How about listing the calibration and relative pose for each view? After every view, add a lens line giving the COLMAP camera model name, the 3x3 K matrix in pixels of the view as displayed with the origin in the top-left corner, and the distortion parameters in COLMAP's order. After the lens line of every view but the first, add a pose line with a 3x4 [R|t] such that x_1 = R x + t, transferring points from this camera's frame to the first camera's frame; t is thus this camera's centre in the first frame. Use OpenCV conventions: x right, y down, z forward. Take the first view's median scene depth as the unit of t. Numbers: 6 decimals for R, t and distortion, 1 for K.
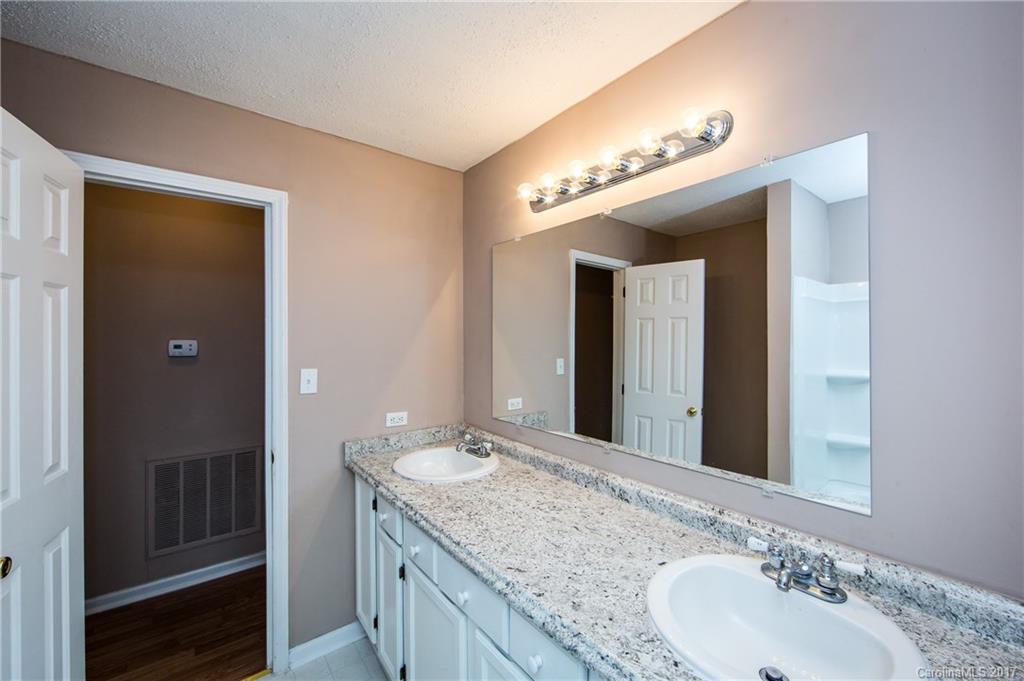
lens RADIAL K [[413.8, 0, 516.1], [0, 413.8, 338.5], [0, 0, 1]] dist [-0.002282, -0.000486]
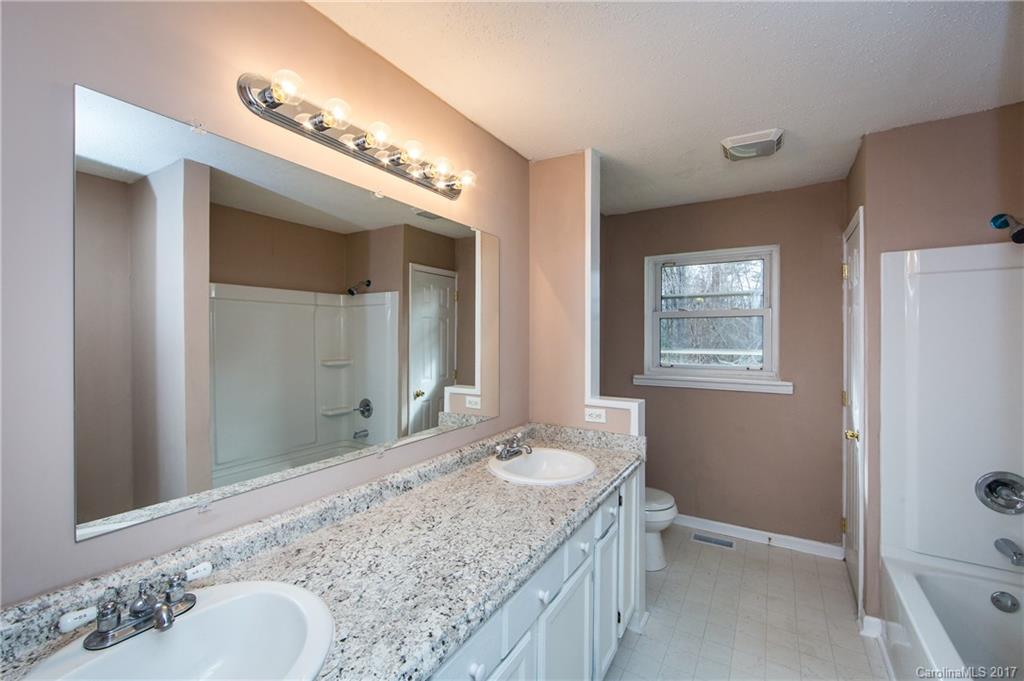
lens RADIAL K [[439.4, 0, 512.0], [0, 439.4, 340.5], [0, 0, 1]] dist [0.000688, -0.000274]
pose [[-0.364108, -0.003837, 0.931349, -0.851124], [0.007559, 0.999946, 0.007075, 0.014553], [-0.931326, 0.009616, -0.364059, 1.160346]]
